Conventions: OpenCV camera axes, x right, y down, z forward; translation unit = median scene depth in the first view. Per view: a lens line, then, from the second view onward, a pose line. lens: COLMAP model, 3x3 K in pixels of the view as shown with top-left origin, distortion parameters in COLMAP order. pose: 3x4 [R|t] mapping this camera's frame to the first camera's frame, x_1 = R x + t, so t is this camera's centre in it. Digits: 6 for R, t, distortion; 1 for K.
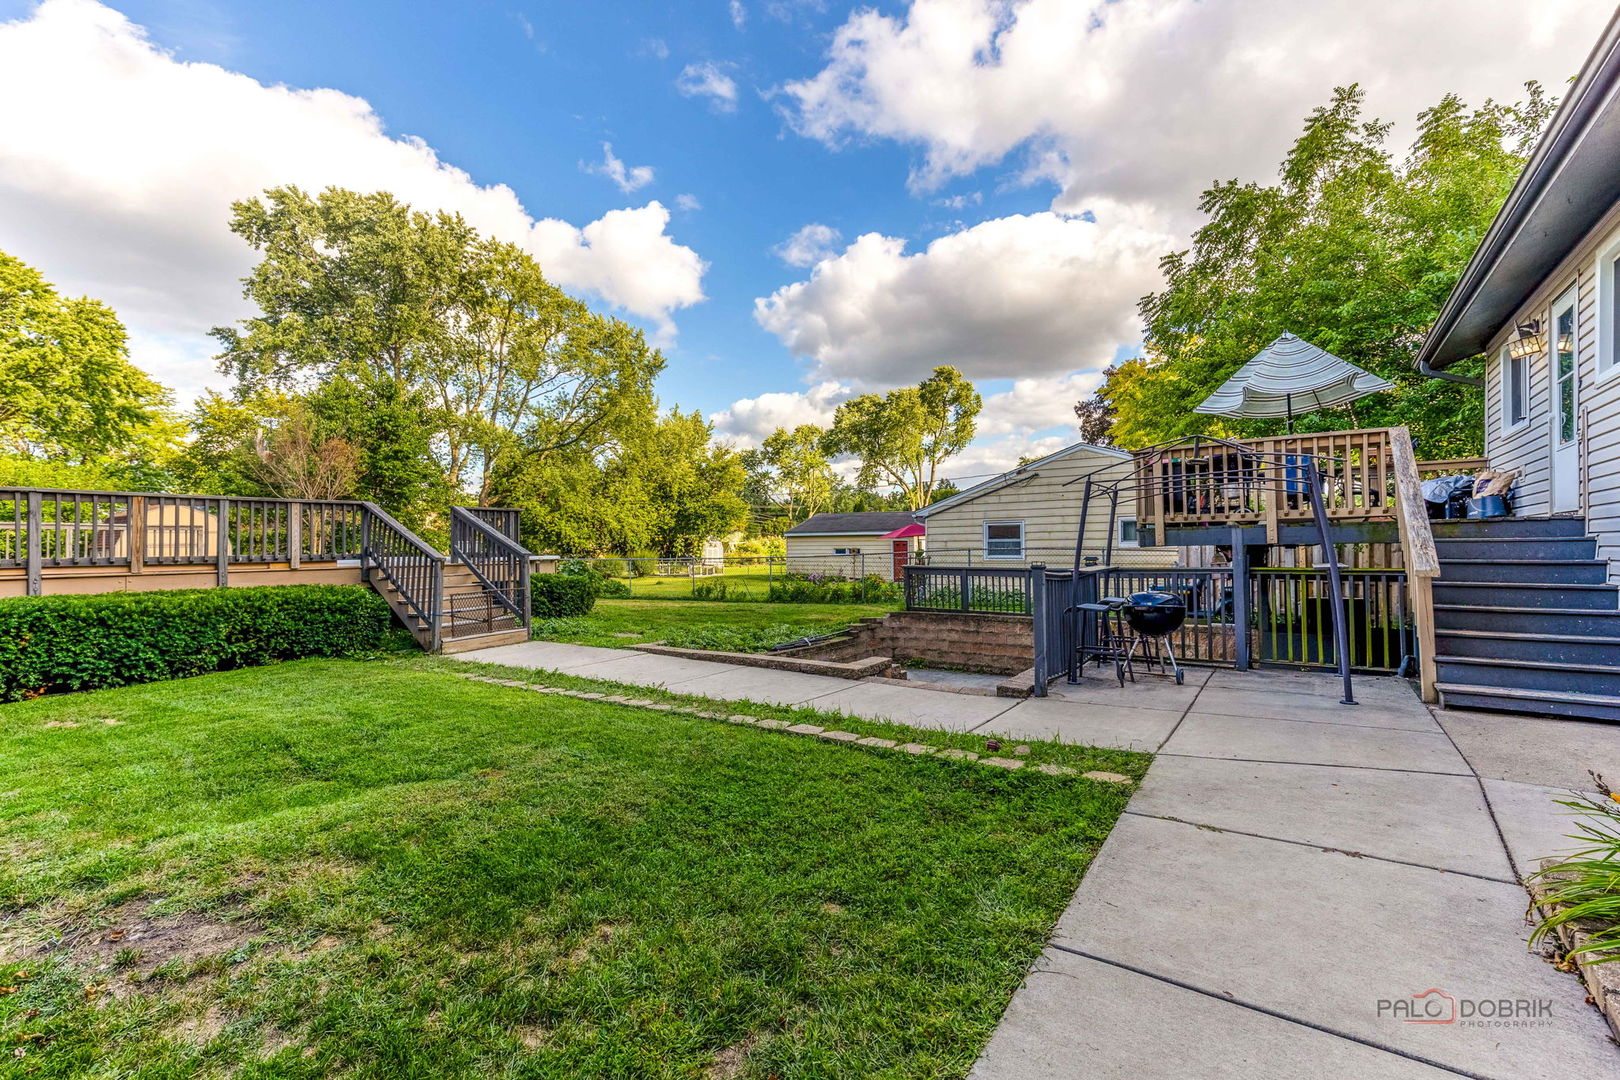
lens RADIAL K [[741.0, 0, 806.0], [0, 741.0, 539.9], [0, 0, 1]] dist [0.002100, 0.000521]
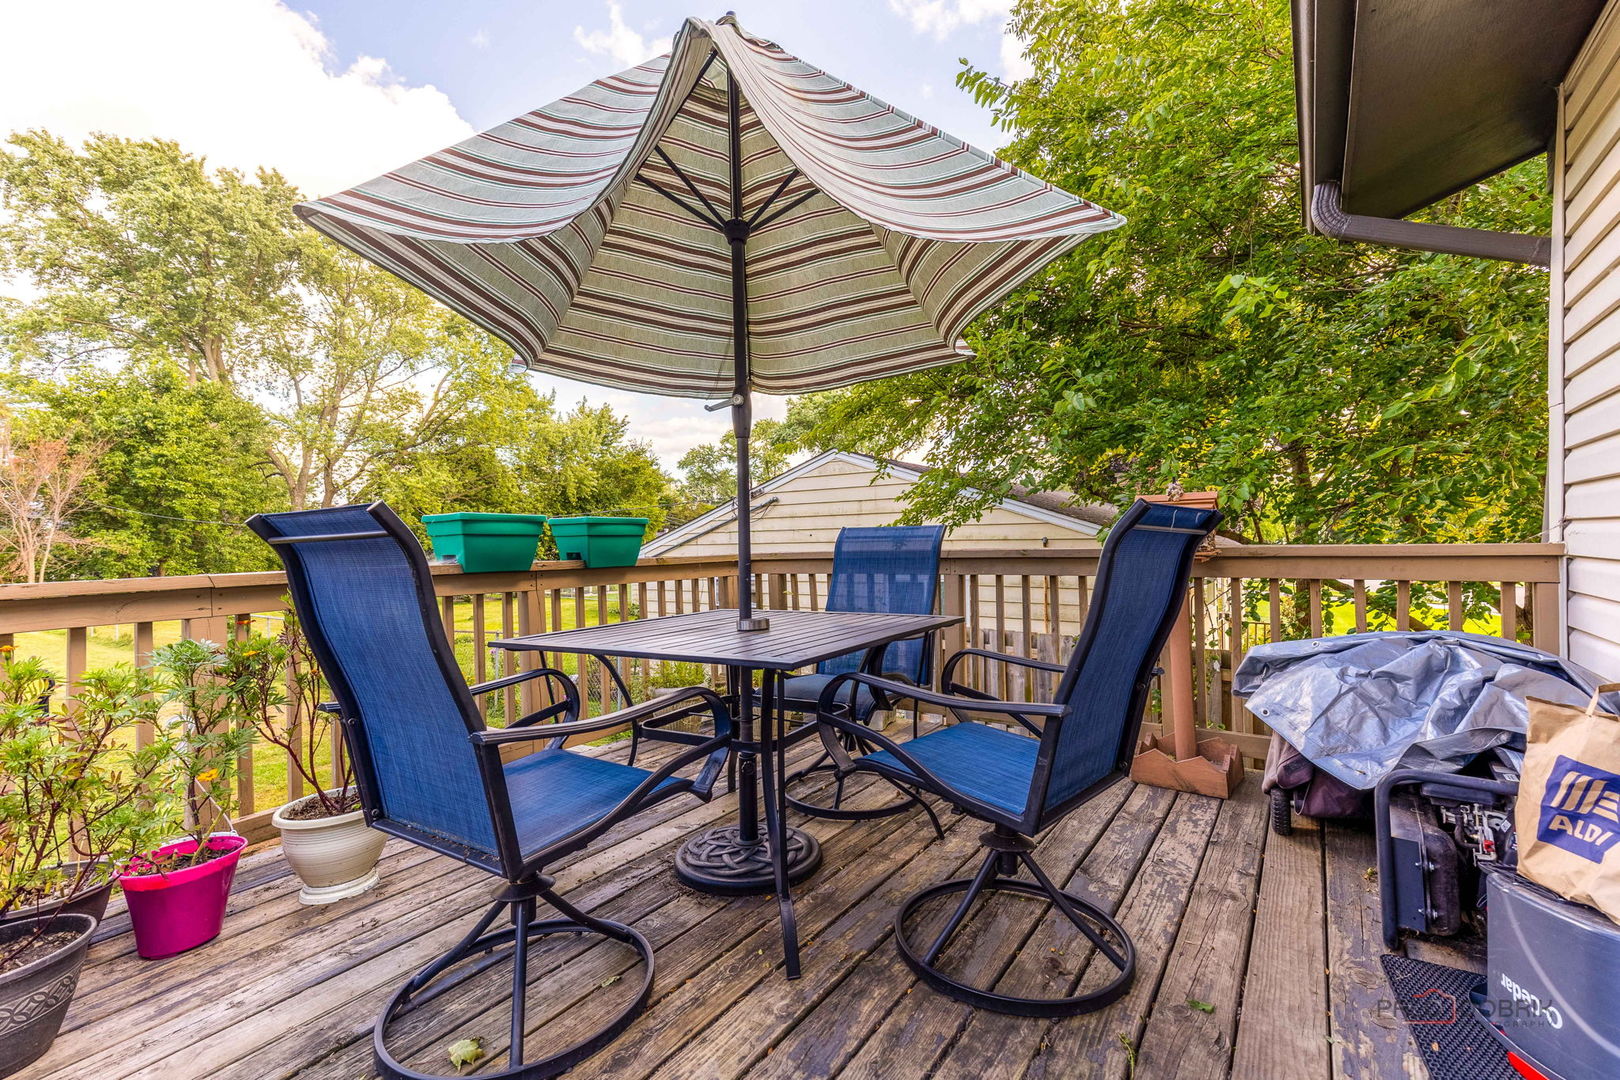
lens RADIAL K [[741.0, 0, 815.1], [0, 741.0, 541.0], [0, 0, 1]] dist [0.002100, 0.000521]
pose [[0.999978, -0.006306, -0.002213, 0.147288], [0.006327, 0.999935, 0.009444, -0.025523], [0.002153, -0.009458, 0.999953, 0.165433]]
